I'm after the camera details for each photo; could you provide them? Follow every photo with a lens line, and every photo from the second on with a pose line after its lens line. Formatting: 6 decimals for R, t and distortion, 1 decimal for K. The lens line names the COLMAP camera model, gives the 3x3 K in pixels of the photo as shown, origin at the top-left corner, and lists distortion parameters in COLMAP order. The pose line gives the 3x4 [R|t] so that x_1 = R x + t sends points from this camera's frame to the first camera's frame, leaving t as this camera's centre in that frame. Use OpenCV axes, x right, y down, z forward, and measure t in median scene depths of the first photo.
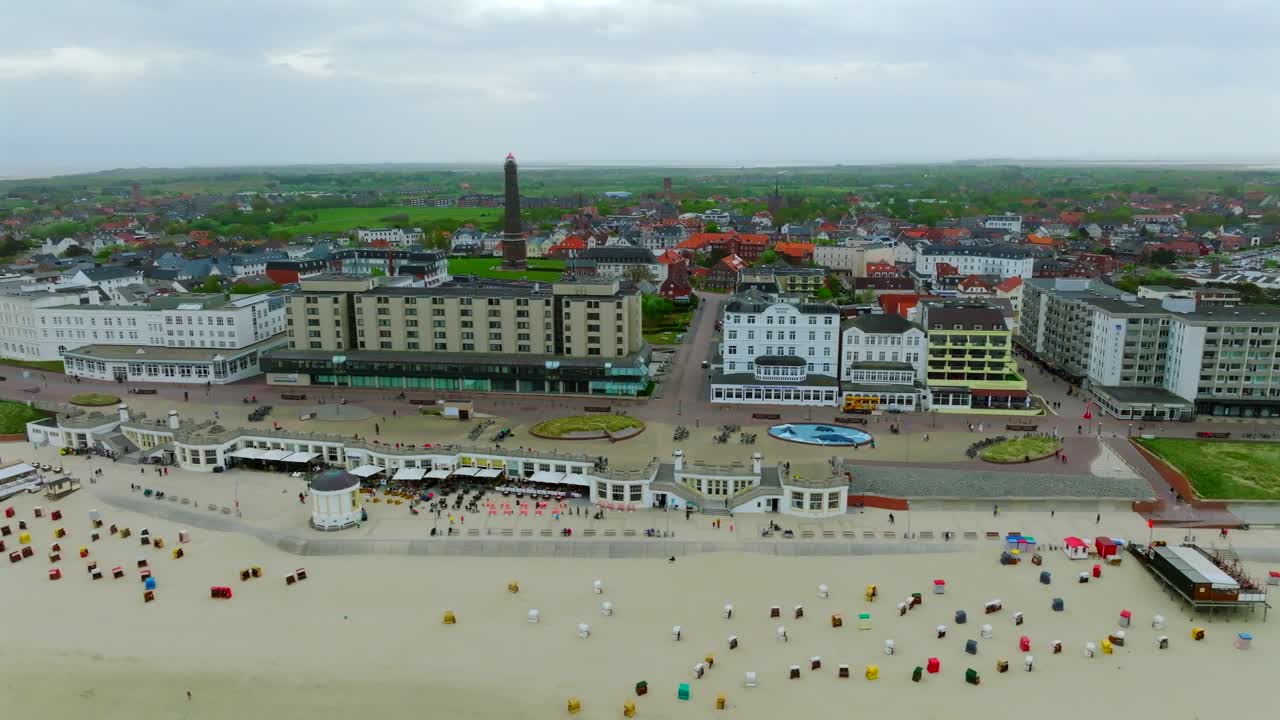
lens RADIAL K [[939.3, 0, 640.0], [0, 939.3, 360.0], [0, 0, 1]] dist [0.007148, 0.002365]
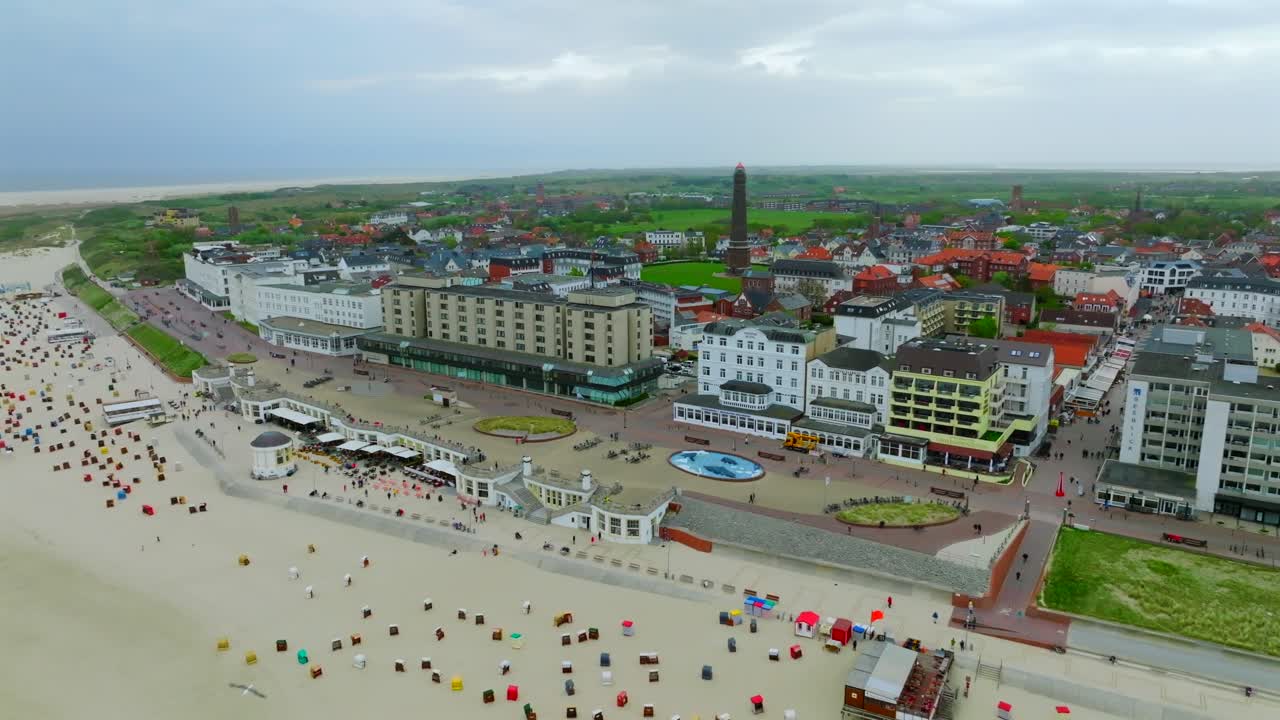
lens RADIAL K [[939.3, 0, 640.0], [0, 939.3, 360.0], [0, 0, 1]] dist [0.007148, 0.002365]
pose [[0.889098, 0.097783, -0.447151, 0.488931], [-0.098004, 0.994927, 0.022703, -0.038586], [0.447102, 0.023638, 0.894171, 0.086569]]
